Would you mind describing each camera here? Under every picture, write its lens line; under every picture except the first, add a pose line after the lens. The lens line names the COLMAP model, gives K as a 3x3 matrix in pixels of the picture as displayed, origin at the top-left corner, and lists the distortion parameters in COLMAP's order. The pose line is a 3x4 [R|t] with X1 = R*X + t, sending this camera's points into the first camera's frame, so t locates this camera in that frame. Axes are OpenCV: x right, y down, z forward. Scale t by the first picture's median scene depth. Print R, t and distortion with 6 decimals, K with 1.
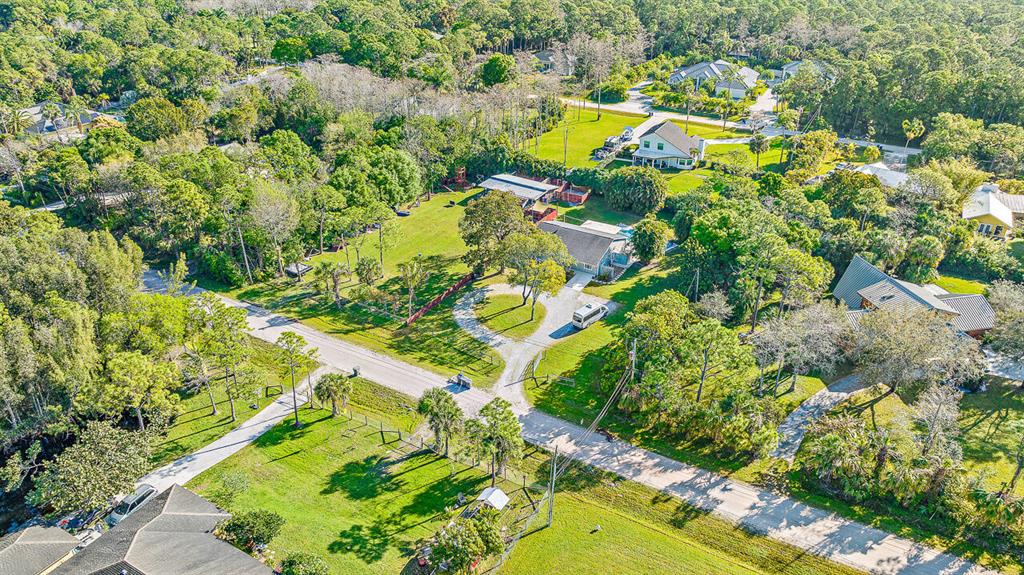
lens RADIAL K [[718.3, 0, 510.4], [0, 718.3, 286.0], [0, 0, 1]] dist [-0.022369, 0.000432]
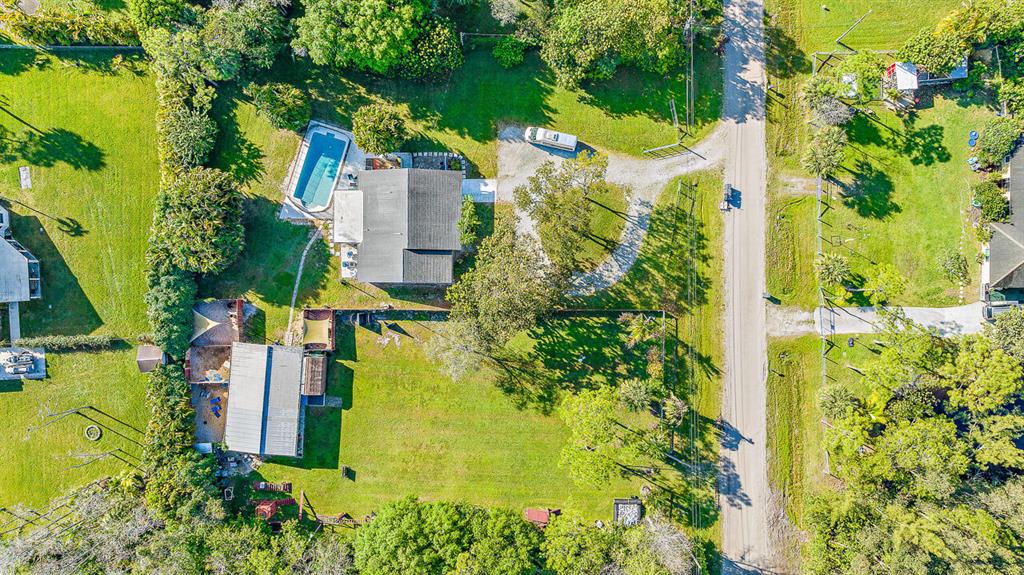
lens RADIAL K [[718.3, 0, 512.8], [0, 718.3, 288.2], [0, 0, 1]] dist [-0.022369, 0.000432]
pose [[-0.509528, -0.860385, -0.010912, -0.016609], [0.403160, -0.249920, 0.880342, -1.023764], [-0.760160, 0.444160, 0.474214, 0.890453]]
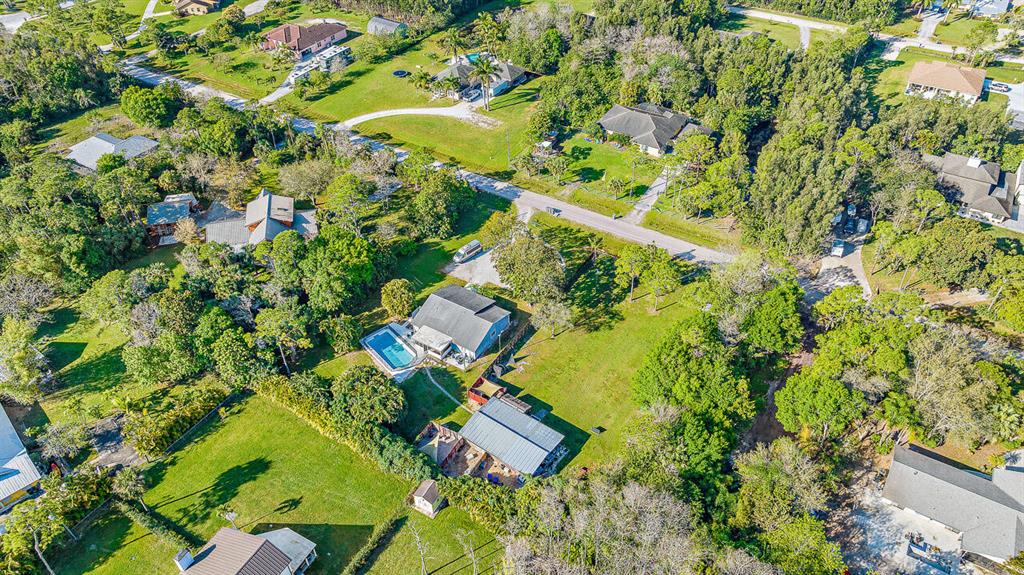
lens RADIAL K [[718.3, 0, 509.8], [0, 718.3, 287.3], [0, 0, 1]] dist [-0.022369, 0.000432]
pose [[-0.999702, -0.005515, 0.023774, -0.008677], [0.020118, 0.365237, 0.930697, -1.604645], [-0.013816, 0.930898, -0.365017, 2.016600]]
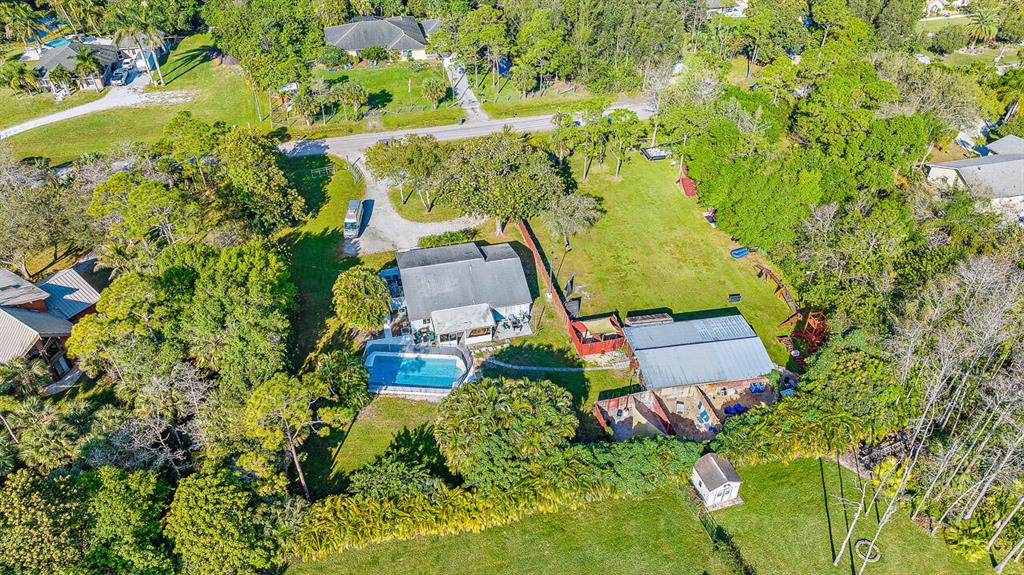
lens RADIAL K [[718.3, 0, 507.1], [0, 718.3, 286.8], [0, 0, 1]] dist [-0.022369, 0.000432]
pose [[-0.713006, 0.433025, -0.551464, 0.664843], [-0.332909, 0.483124, 0.809791, -0.947070], [0.617085, 0.760973, -0.200313, 1.753898]]
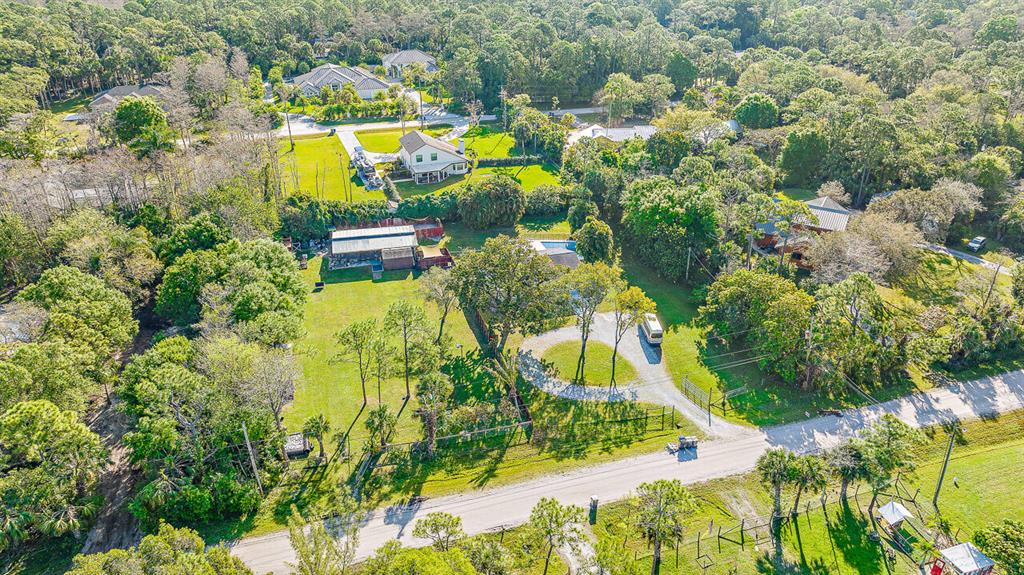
lens RADIAL K [[718.3, 0, 510.1], [0, 718.3, 288.8], [0, 0, 1]] dist [-0.022369, 0.000432]
pose [[0.675558, -0.348142, 0.649937, -0.787759], [0.343881, 0.928528, 0.139935, -0.262902], [-0.652202, 0.128967, 0.746994, 0.511563]]
